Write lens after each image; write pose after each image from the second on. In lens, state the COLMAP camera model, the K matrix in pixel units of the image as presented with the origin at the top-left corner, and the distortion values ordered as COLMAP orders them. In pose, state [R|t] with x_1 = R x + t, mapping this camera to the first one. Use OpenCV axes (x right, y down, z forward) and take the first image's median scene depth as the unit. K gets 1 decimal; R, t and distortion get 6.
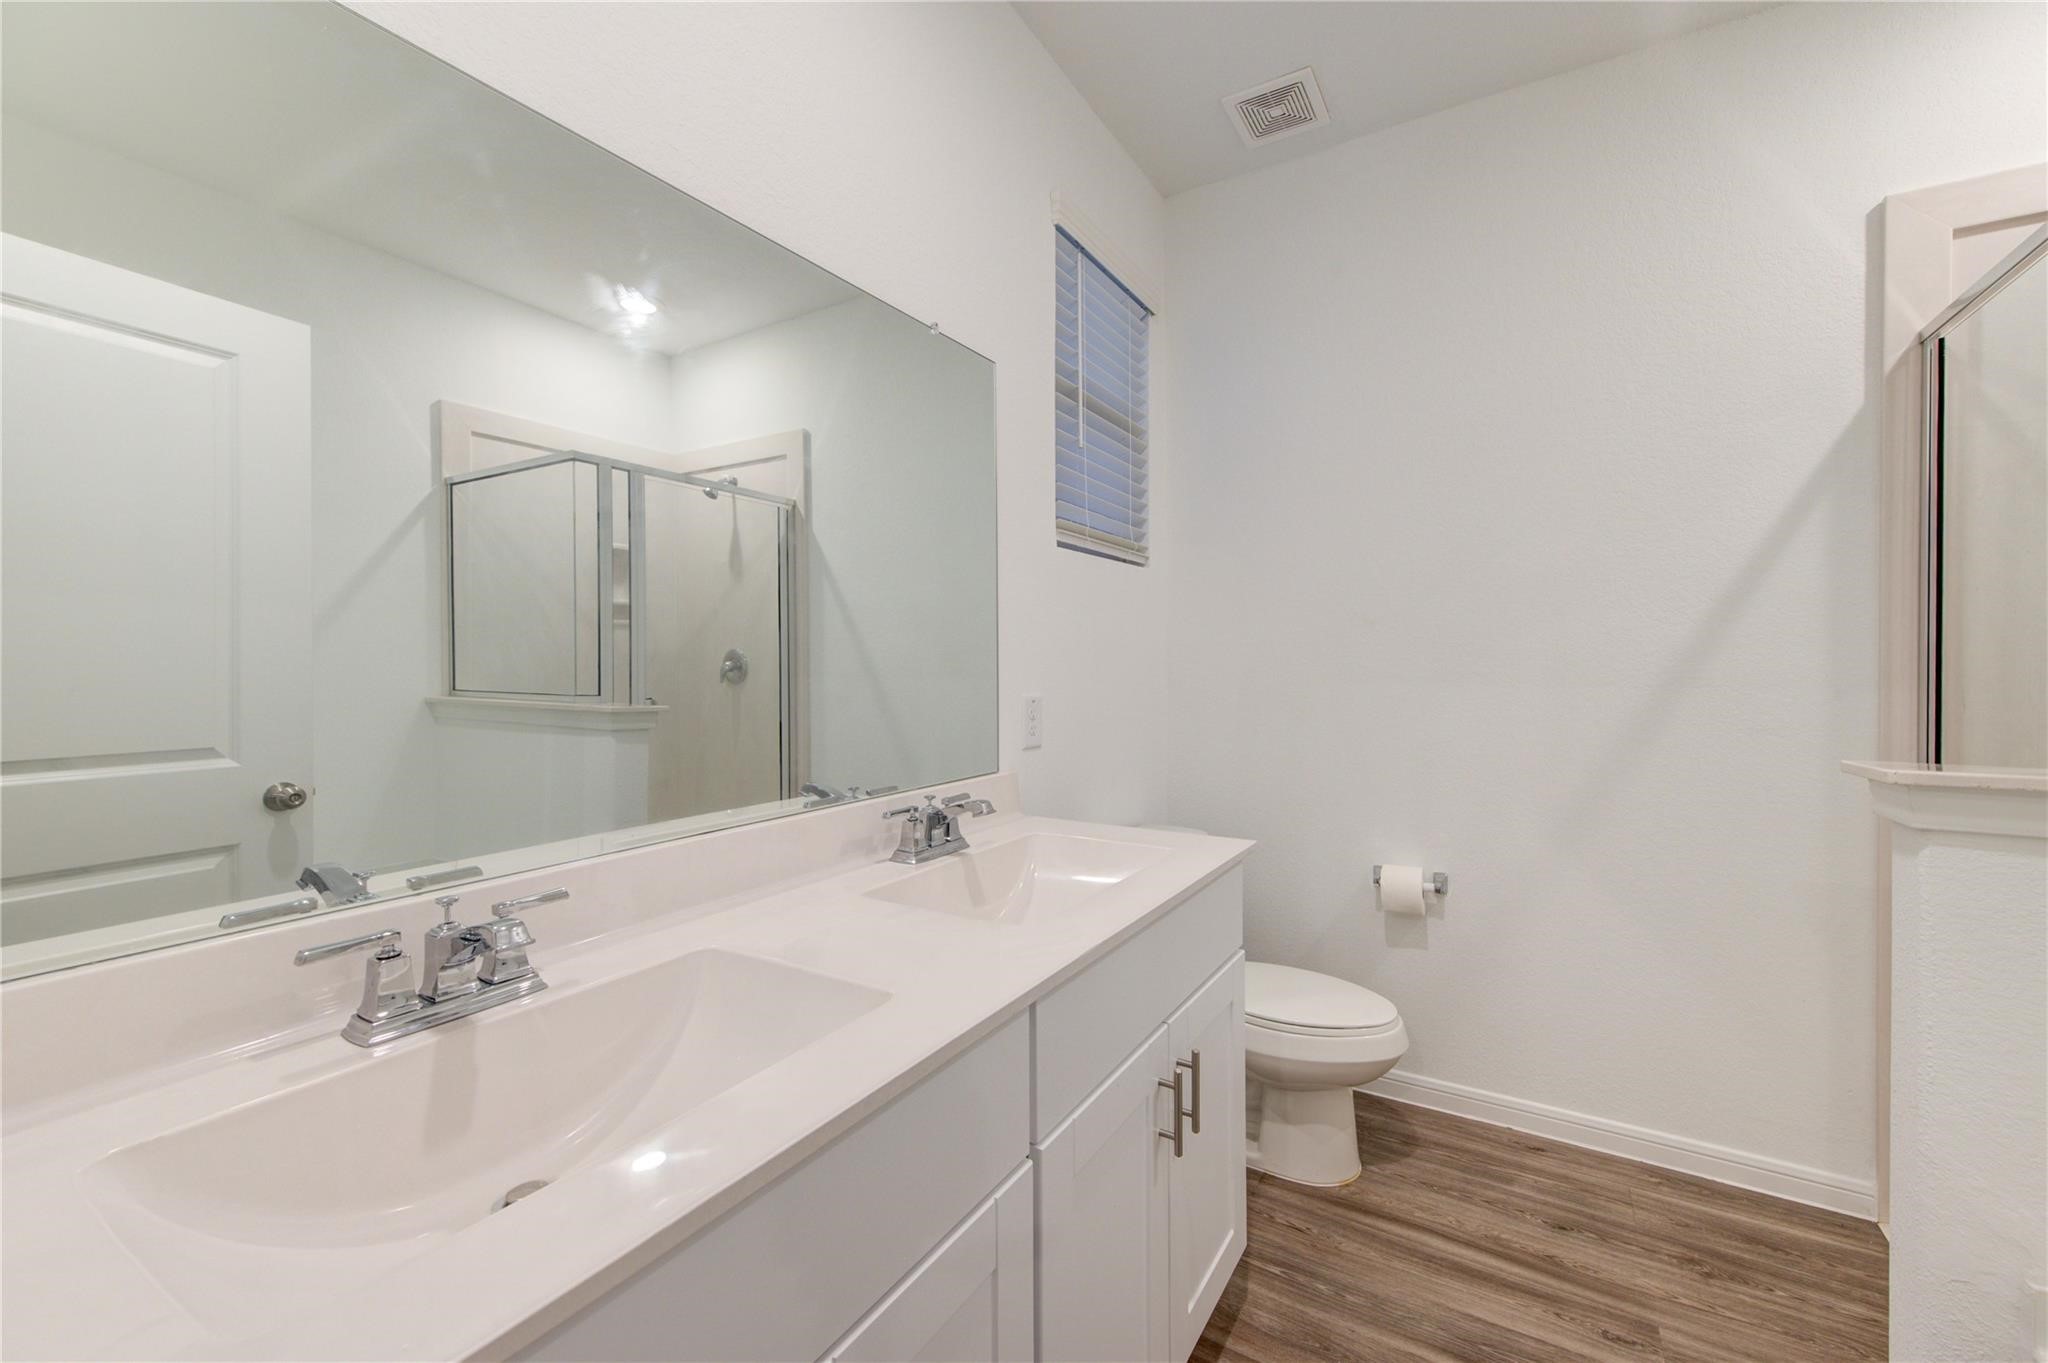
lens RADIAL K [[808.3, 0, 1034.2], [0, 808.3, 690.2], [0, 0, 1]] dist [0.005031, -0.002114]
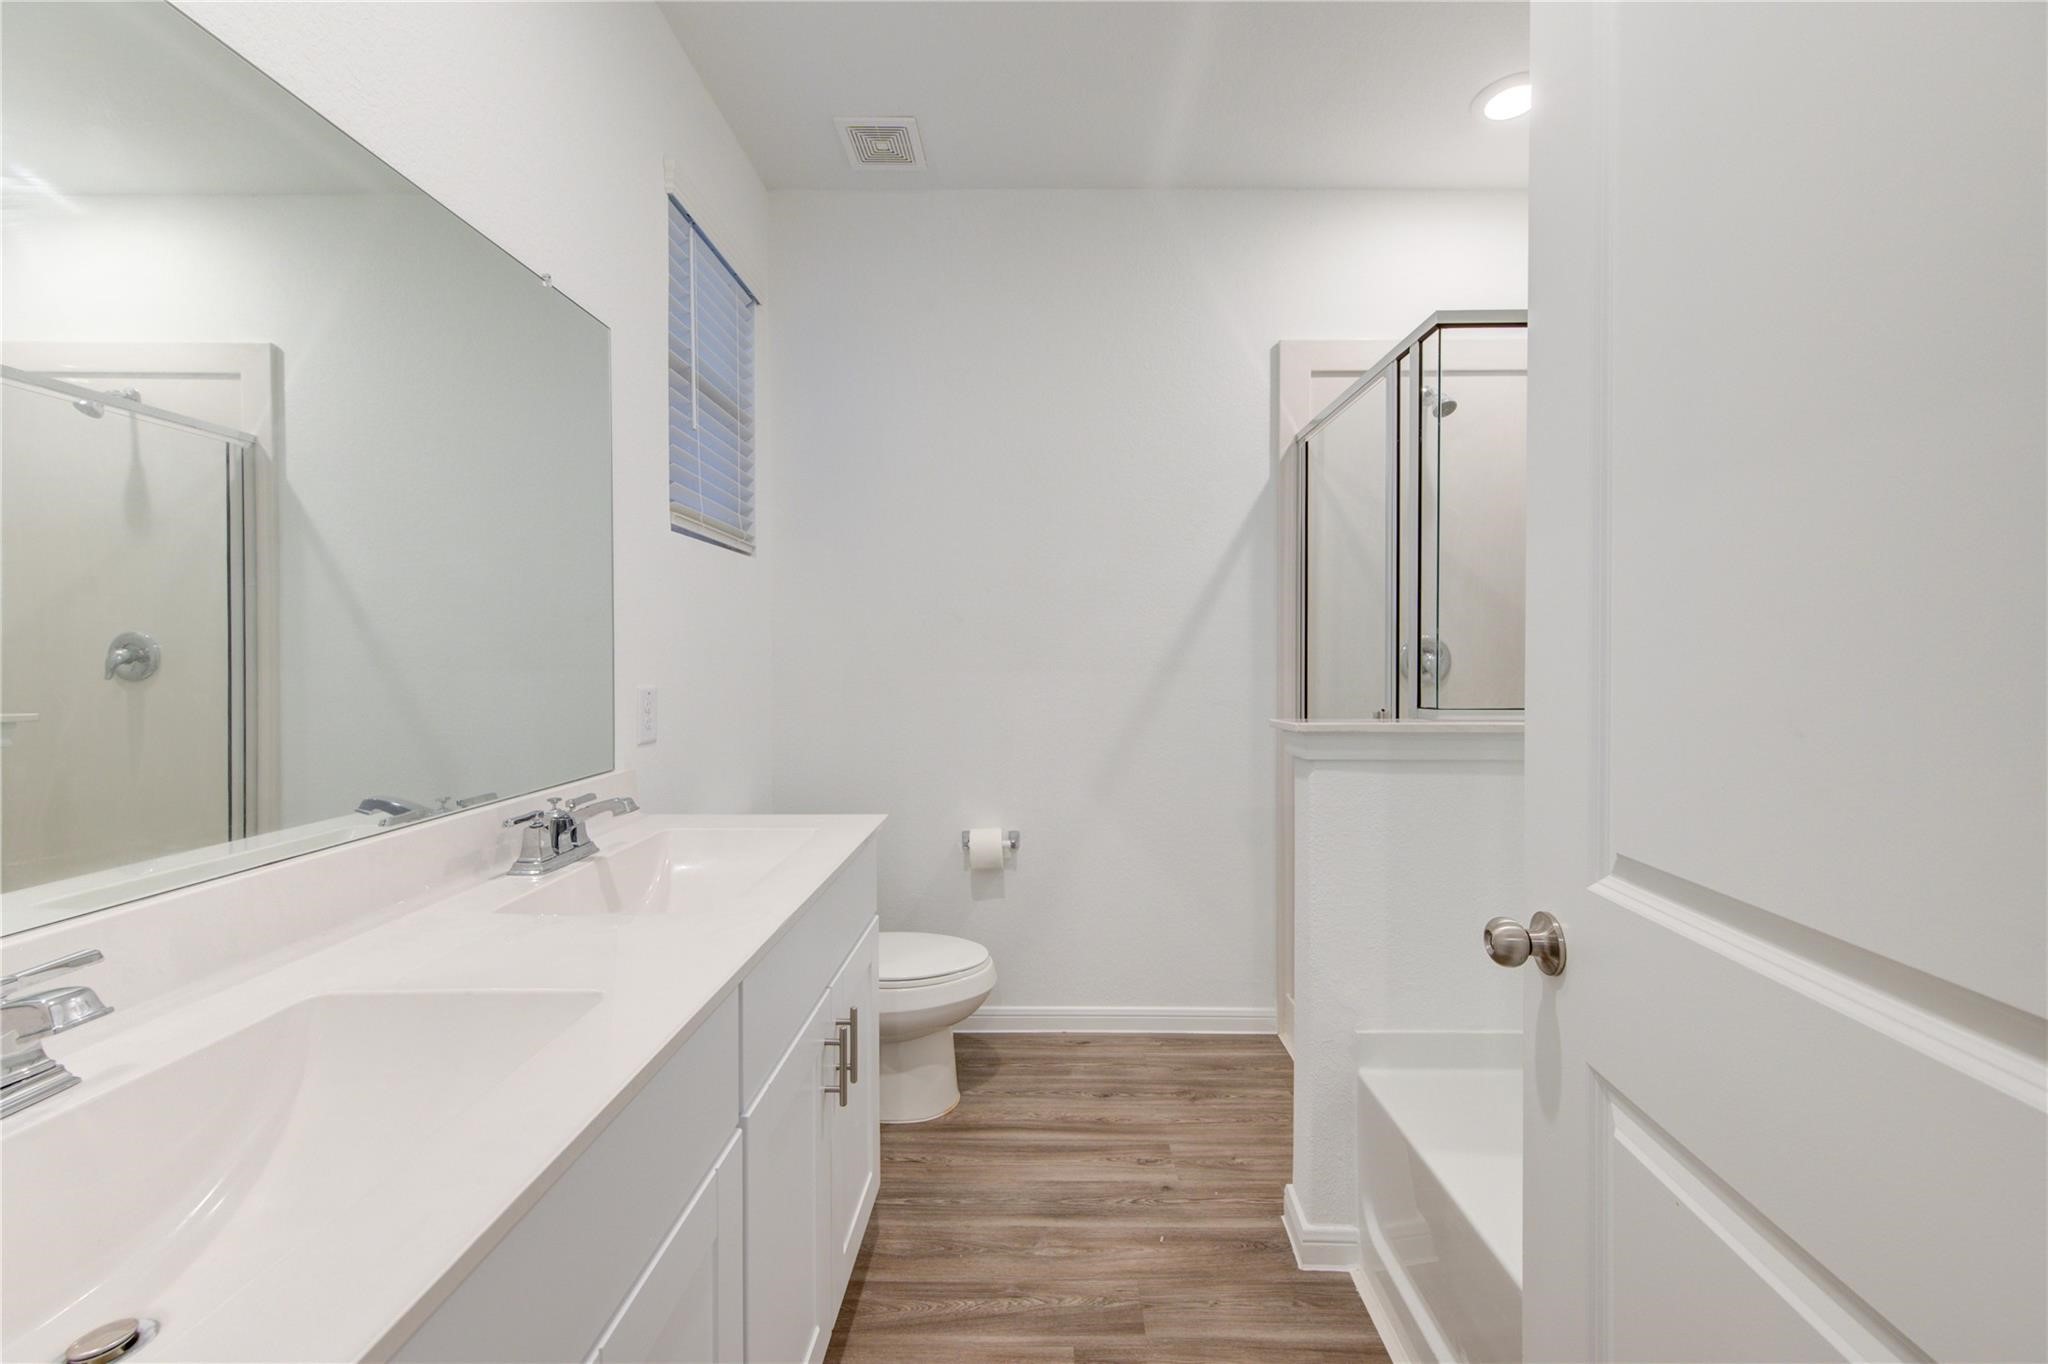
lens RADIAL K [[814.5, 0, 1037.2], [0, 814.5, 689.0], [0, 0, 1]] dist [0.003540, 0.000057]
pose [[0.856246, -0.019811, 0.516188, -0.100265], [0.014605, 0.999793, 0.014145, 0.001972], [-0.516361, -0.004573, 0.856359, -0.046777]]
